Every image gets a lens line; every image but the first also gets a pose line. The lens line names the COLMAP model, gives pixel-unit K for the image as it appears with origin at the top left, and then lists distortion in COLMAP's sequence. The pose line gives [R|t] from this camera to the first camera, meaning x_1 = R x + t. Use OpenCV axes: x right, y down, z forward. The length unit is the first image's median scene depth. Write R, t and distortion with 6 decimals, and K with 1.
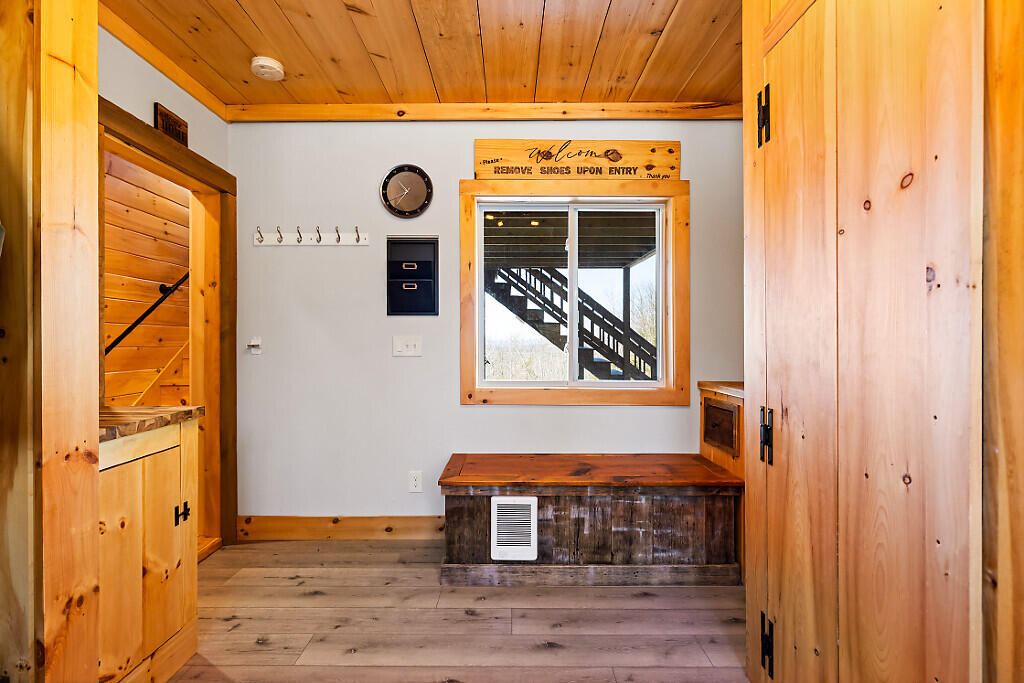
lens RADIAL K [[465.9, 0, 510.5], [0, 465.9, 343.1], [0, 0, 1]] dist [-0.001781, -0.000130]
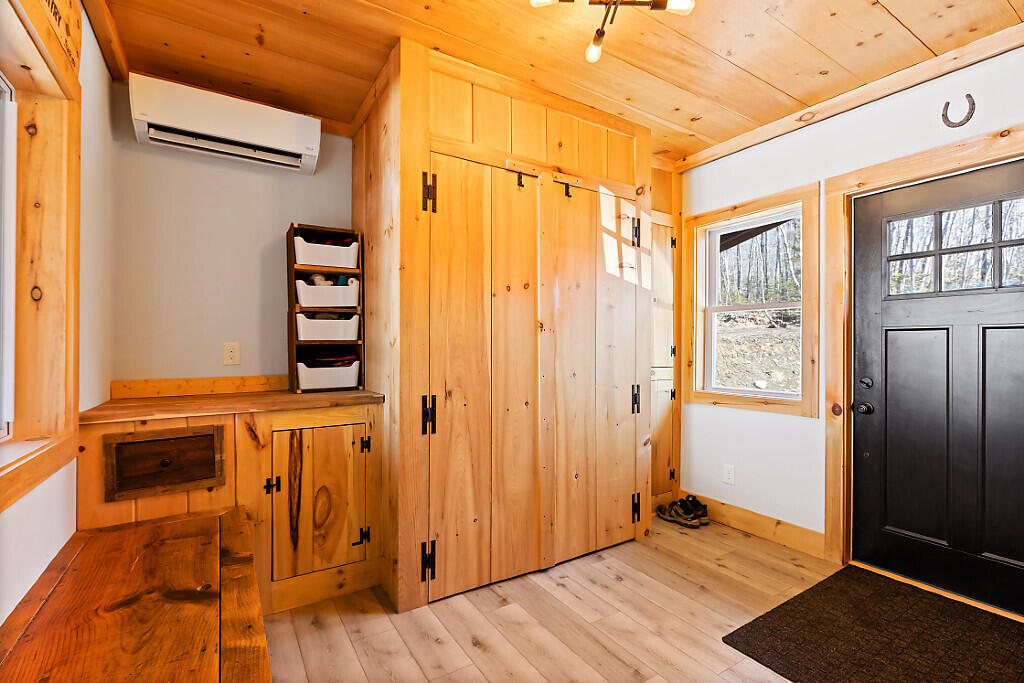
lens RADIAL K [[465.9, 0, 510.5], [0, 465.9, 343.1], [0, 0, 1]] dist [-0.001781, -0.000130]
pose [[-0.540708, 0.002847, 0.841205, -0.872173], [-0.001113, 0.999991, -0.004099, -0.019295], [-0.841209, -0.003153, -0.540700, 1.719163]]
